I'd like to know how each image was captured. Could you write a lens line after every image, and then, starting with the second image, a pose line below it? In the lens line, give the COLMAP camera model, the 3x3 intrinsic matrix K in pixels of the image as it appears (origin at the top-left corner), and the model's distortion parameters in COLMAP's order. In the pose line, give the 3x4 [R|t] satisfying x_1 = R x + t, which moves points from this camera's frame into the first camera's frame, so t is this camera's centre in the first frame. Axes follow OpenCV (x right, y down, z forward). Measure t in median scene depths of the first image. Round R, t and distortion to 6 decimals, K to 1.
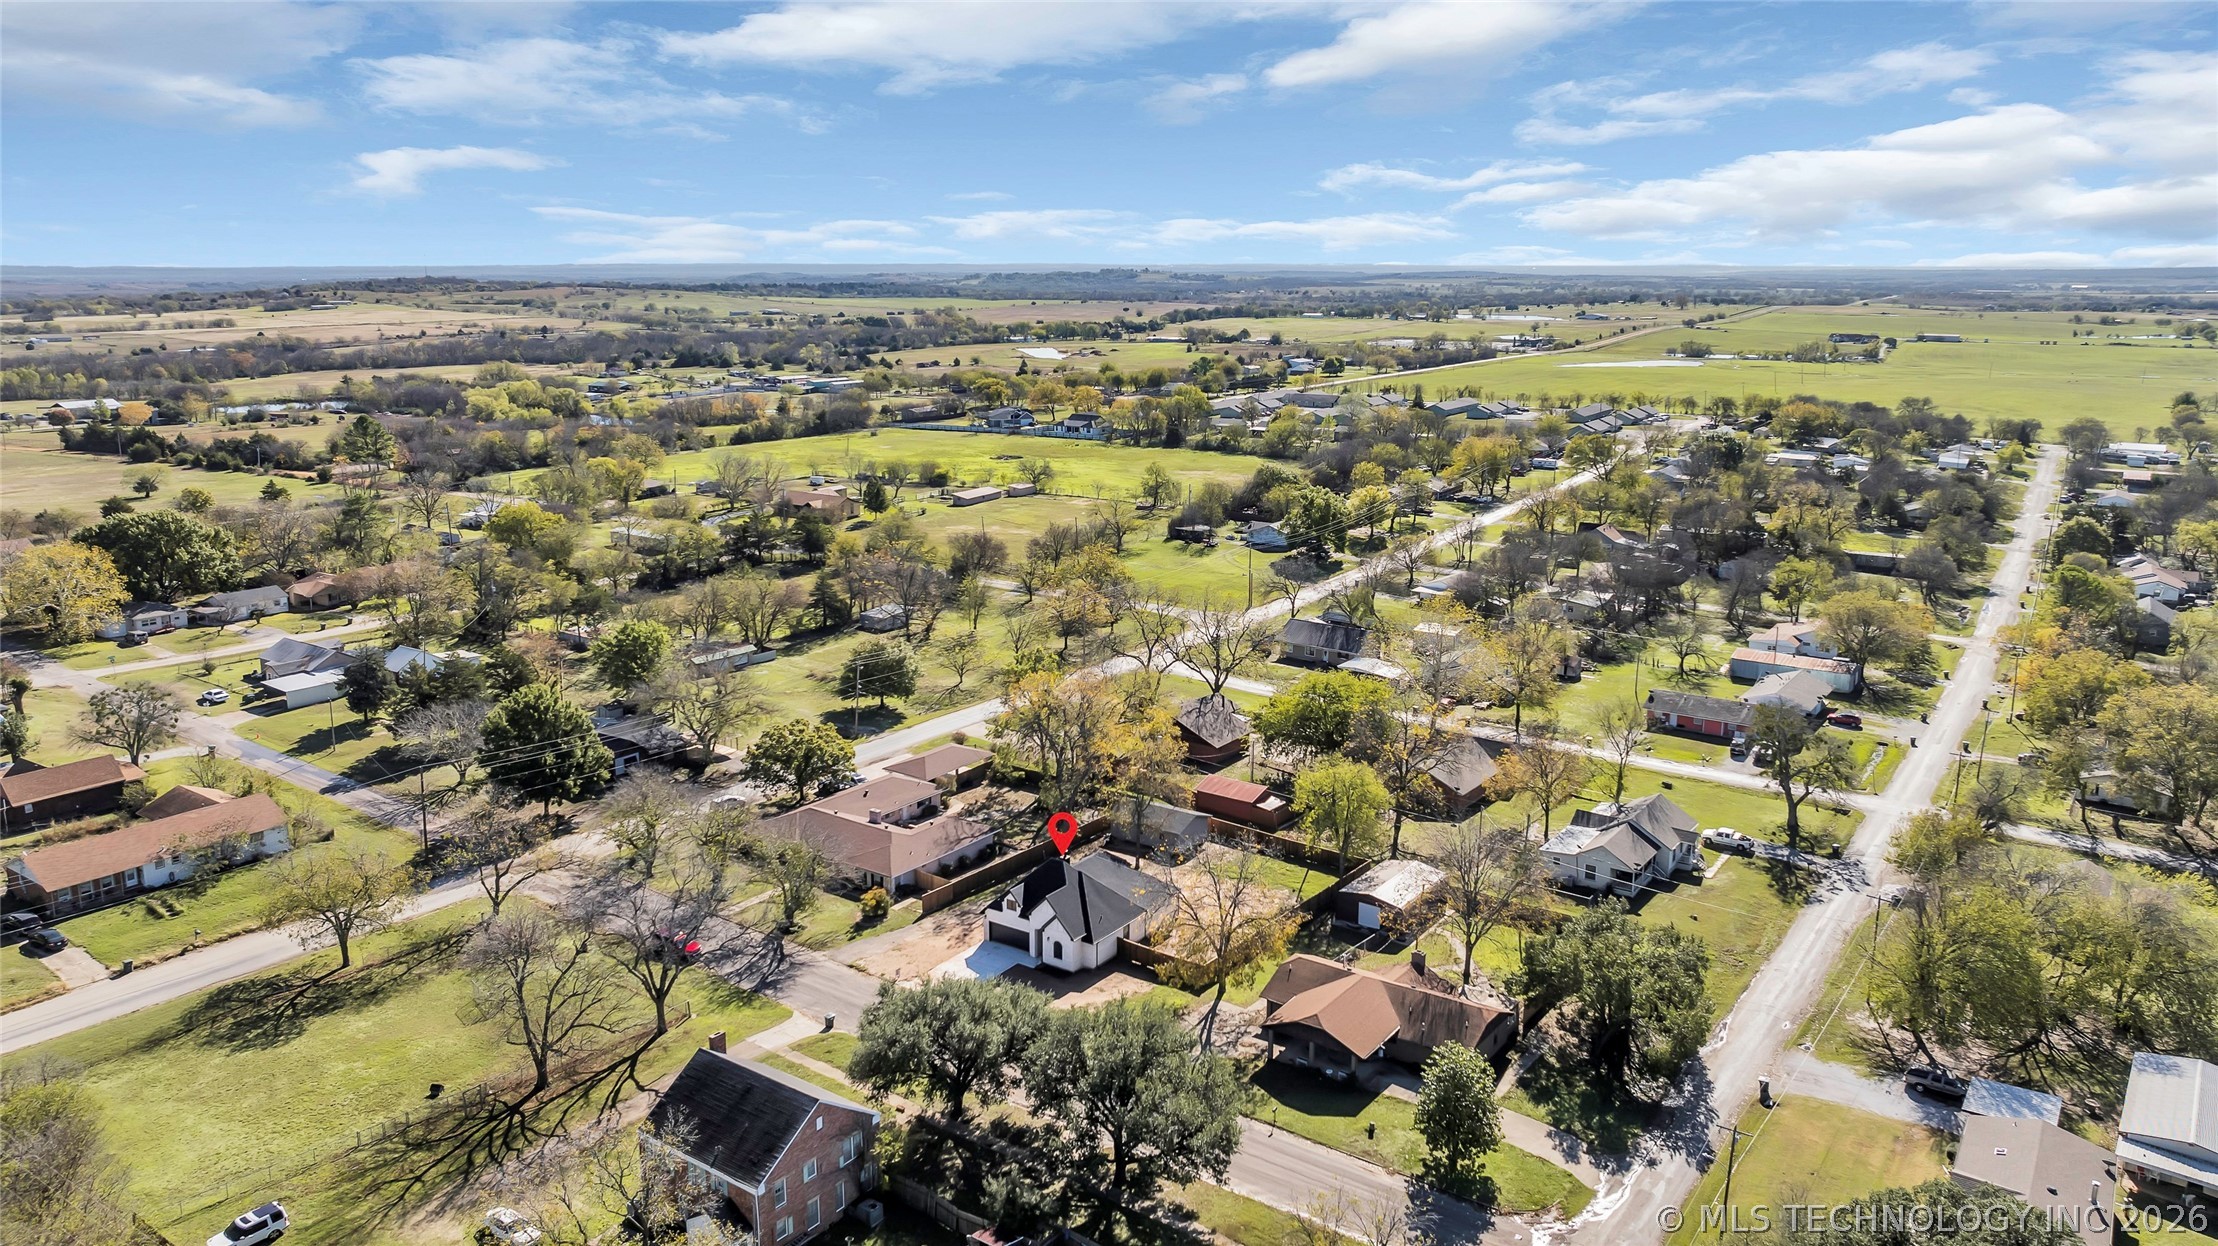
lens RADIAL K [[1616.4, 0, 1096.5], [0, 1616.4, 634.5], [0, 0, 1]] dist [-0.000889, -0.006566]
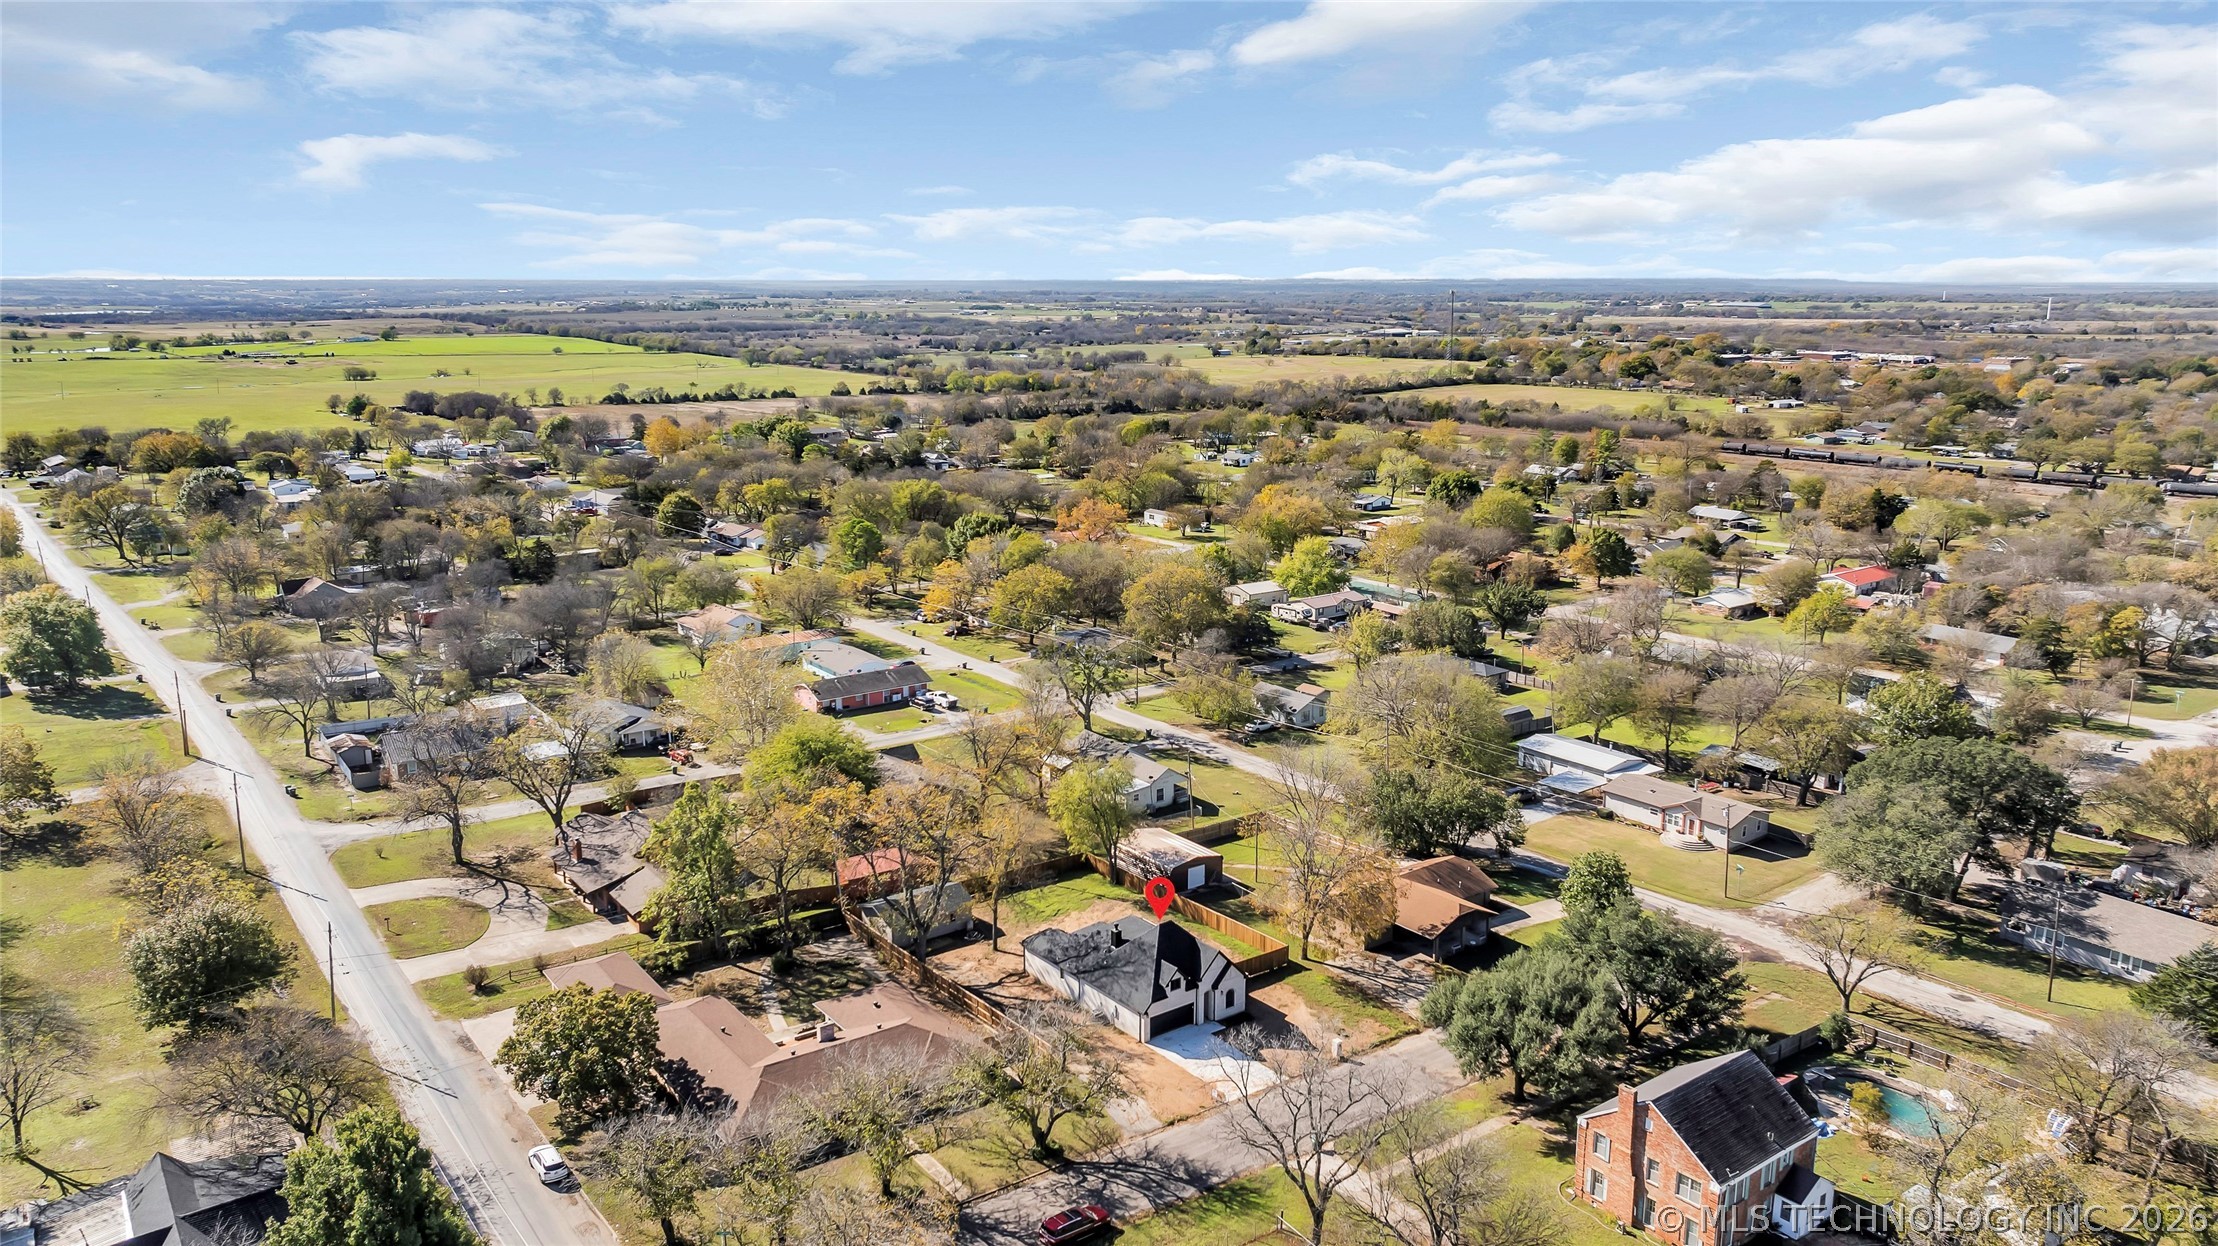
lens RADIAL K [[1616.4, 0, 1100.8], [0, 1616.4, 634.8], [0, 0, 1]] dist [-0.000889, -0.006566]
pose [[0.301700, -0.214632, 0.928930, -0.262790], [0.220522, 0.963619, 0.151025, -0.052234], [-0.927549, 0.159285, 0.338055, 0.206271]]
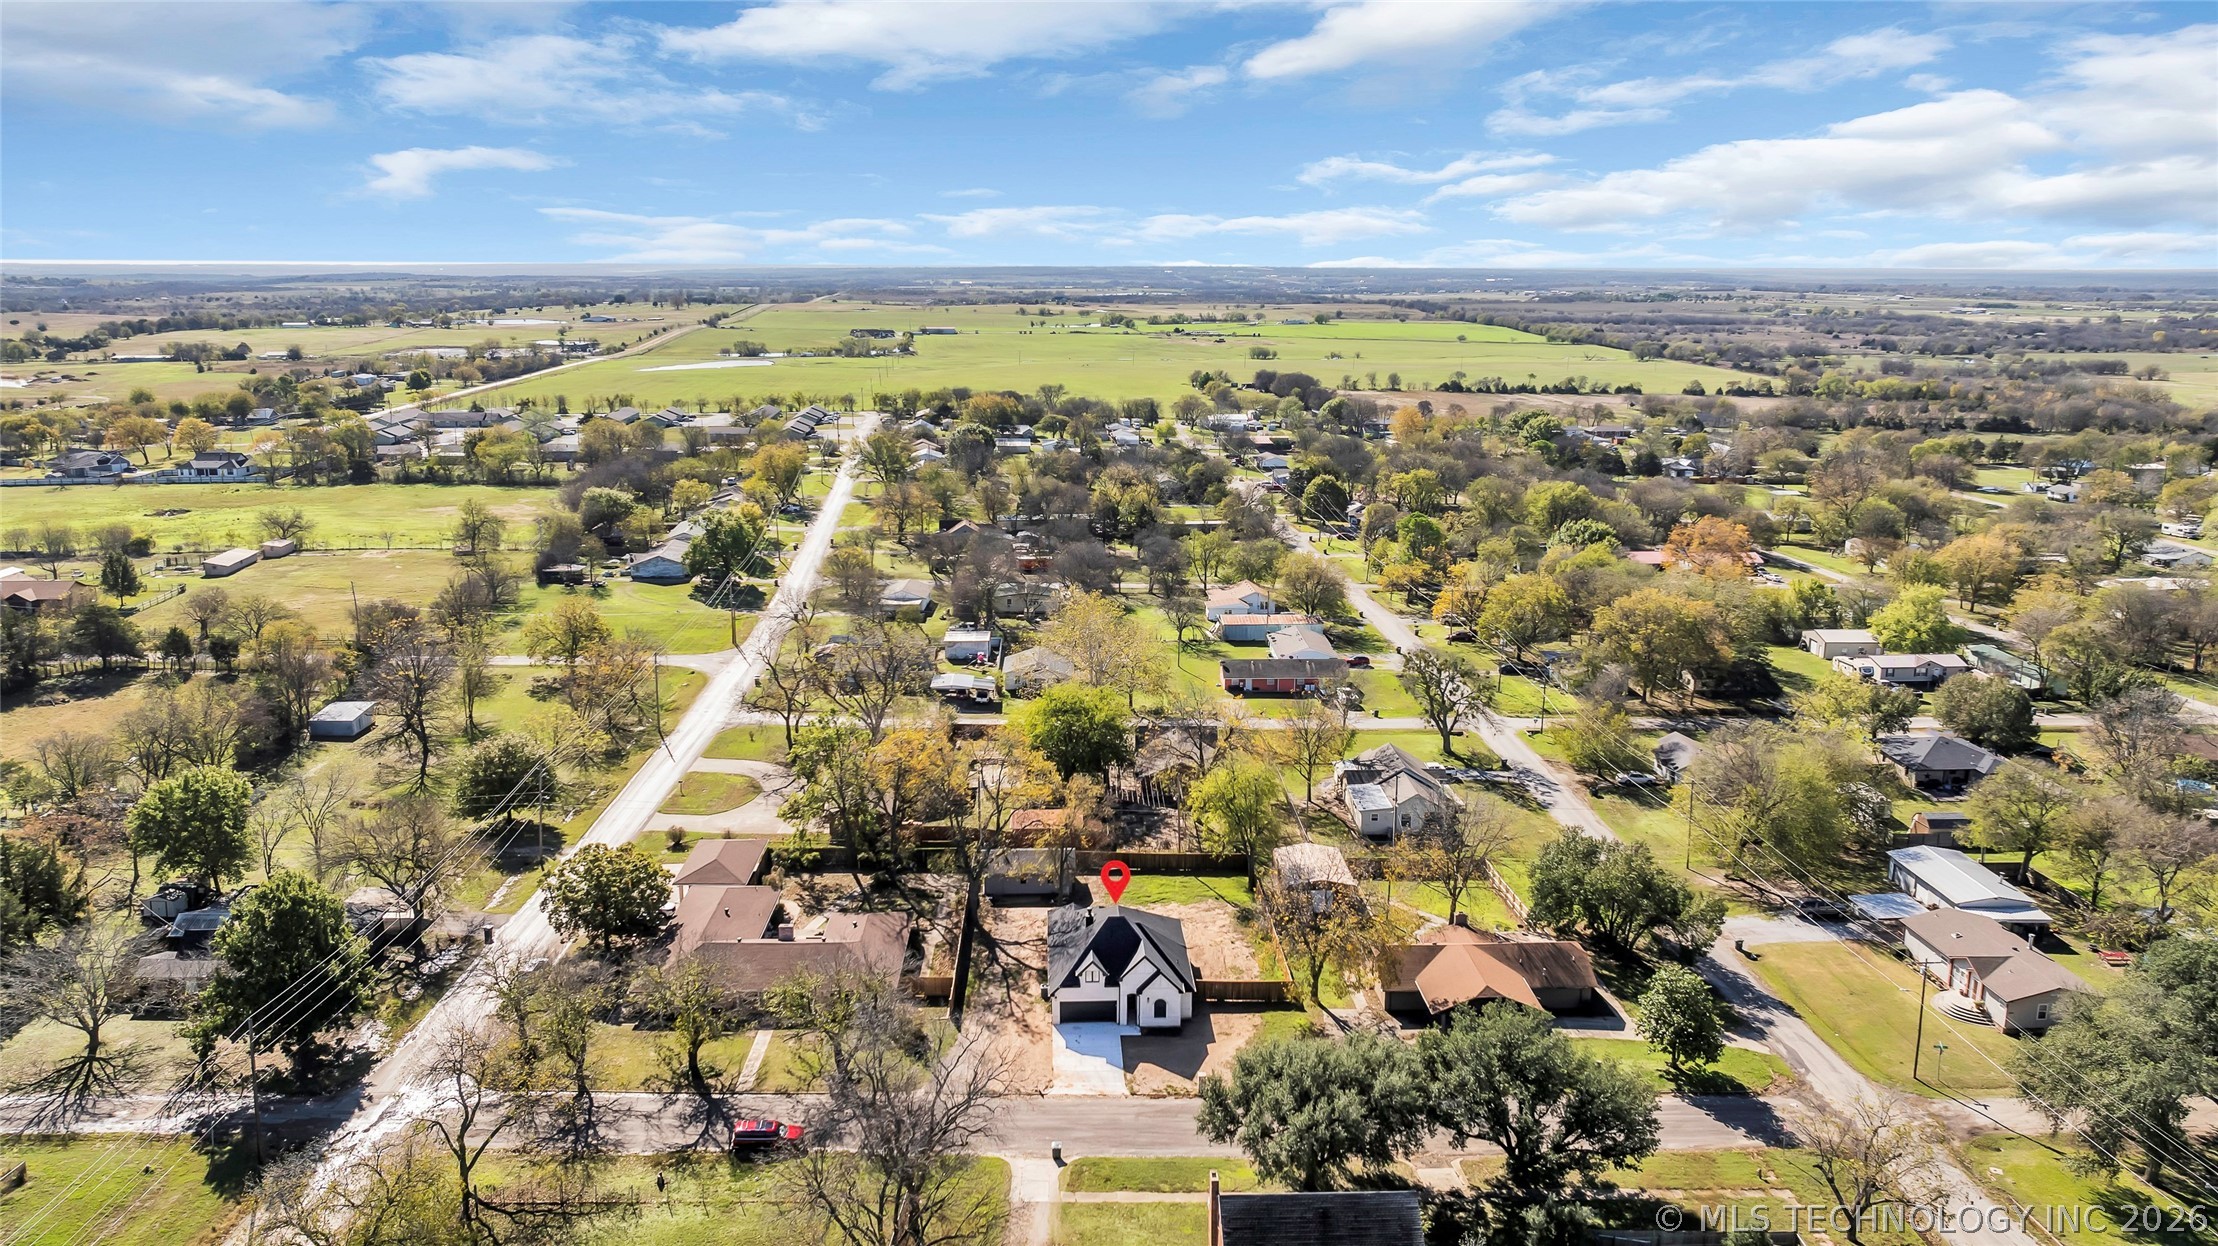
lens RADIAL K [[1616.4, 0, 1101.3], [0, 1616.4, 585.6], [0, 0, 1]] dist [-0.000889, -0.006566]
pose [[0.787750, -0.123170, 0.603556, -0.175093], [0.139706, 0.989997, 0.019692, -0.022781], [-0.599944, 0.068808, 0.797078, 0.068719]]
